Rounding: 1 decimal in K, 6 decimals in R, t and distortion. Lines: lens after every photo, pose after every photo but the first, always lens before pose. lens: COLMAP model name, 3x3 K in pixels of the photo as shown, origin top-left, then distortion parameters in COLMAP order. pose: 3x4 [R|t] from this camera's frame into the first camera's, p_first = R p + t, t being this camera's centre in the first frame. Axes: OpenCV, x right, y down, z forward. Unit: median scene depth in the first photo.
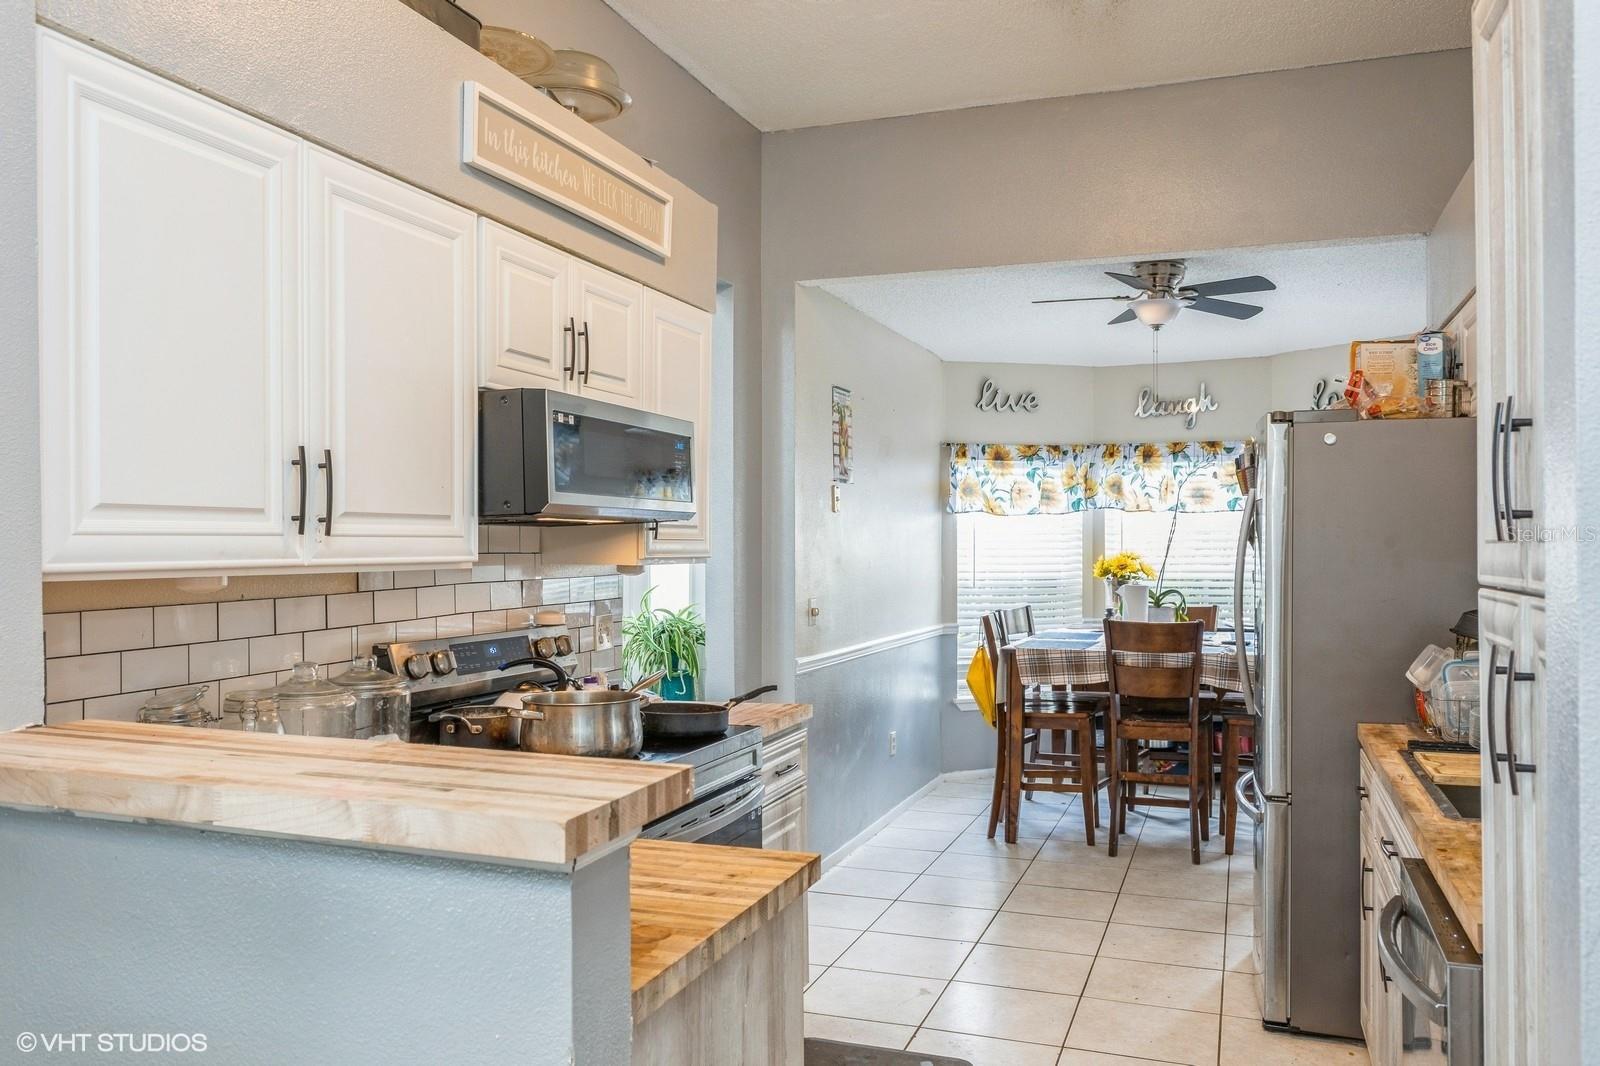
lens RADIAL K [[1278.2, 0, 799.6], [0, 1278.2, 536.6], [0, 0, 1]] dist [-0.003378, -0.000368]
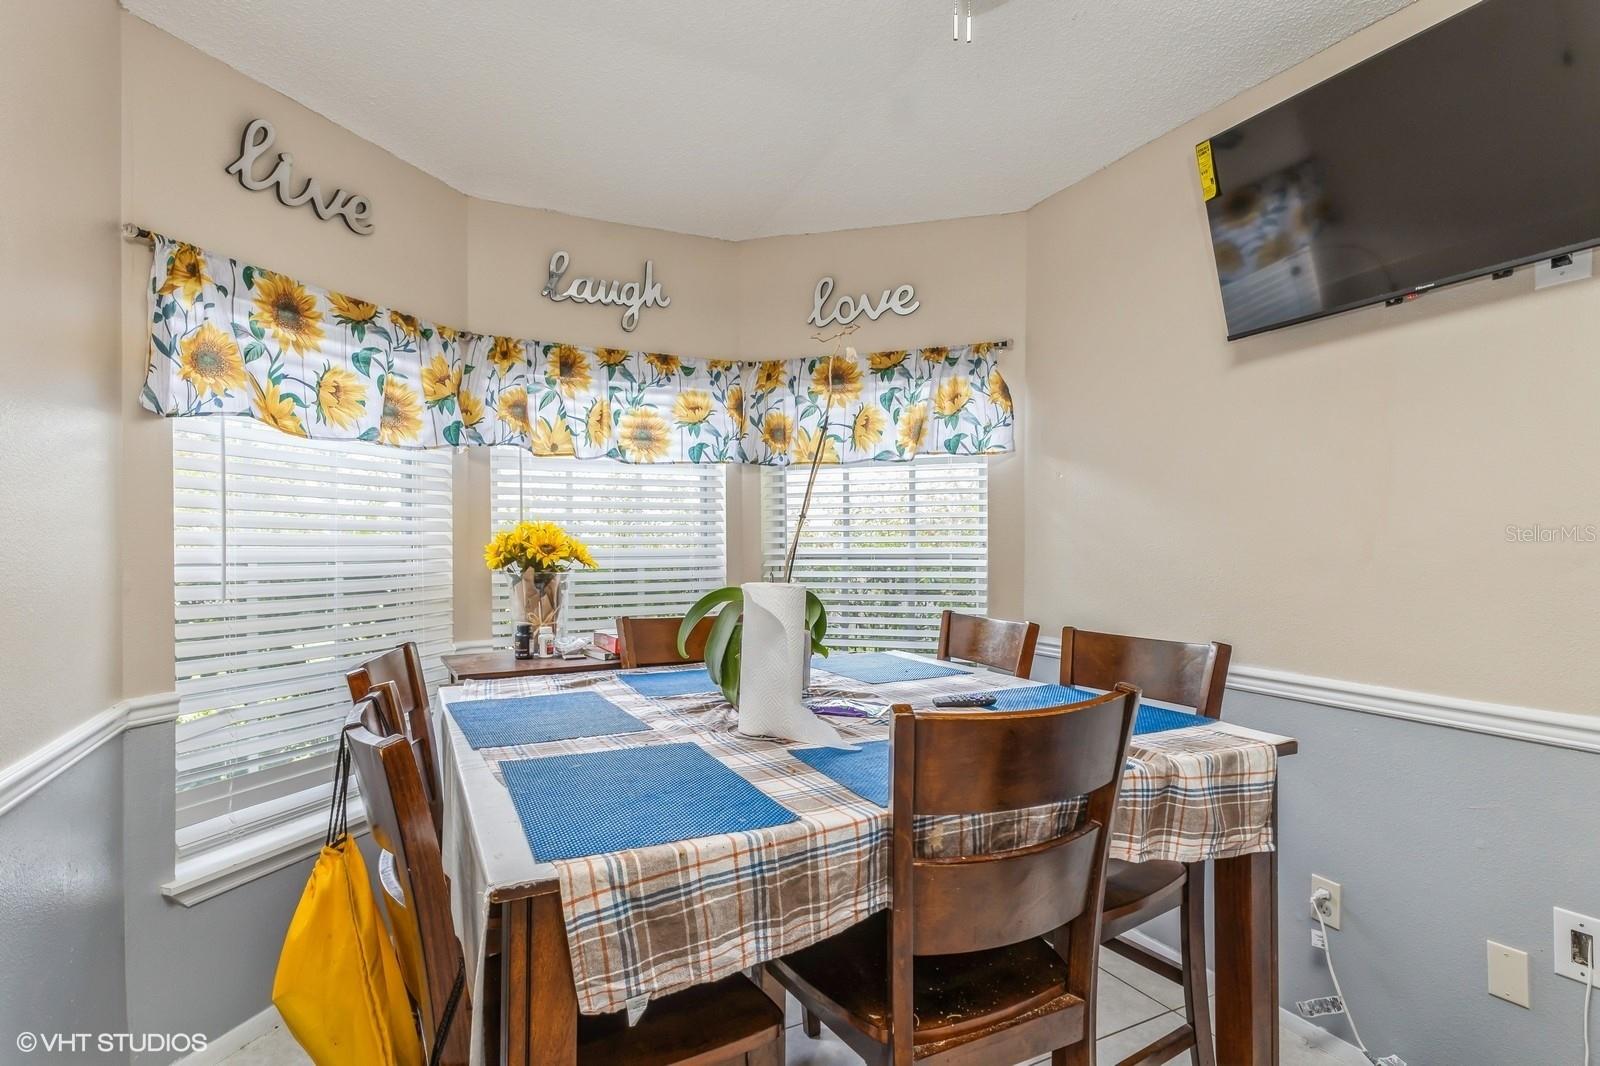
lens RADIAL K [[811.1, 0, 804.3], [0, 811.1, 547.2], [0, 0, 1]] dist [0.003327, -0.000398]
pose [[0.684401, -0.005505, 0.729085, 0.071023], [0.000974, 0.999978, 0.006637, 0.020301], [-0.729105, -0.003832, 0.684391, 0.664070]]
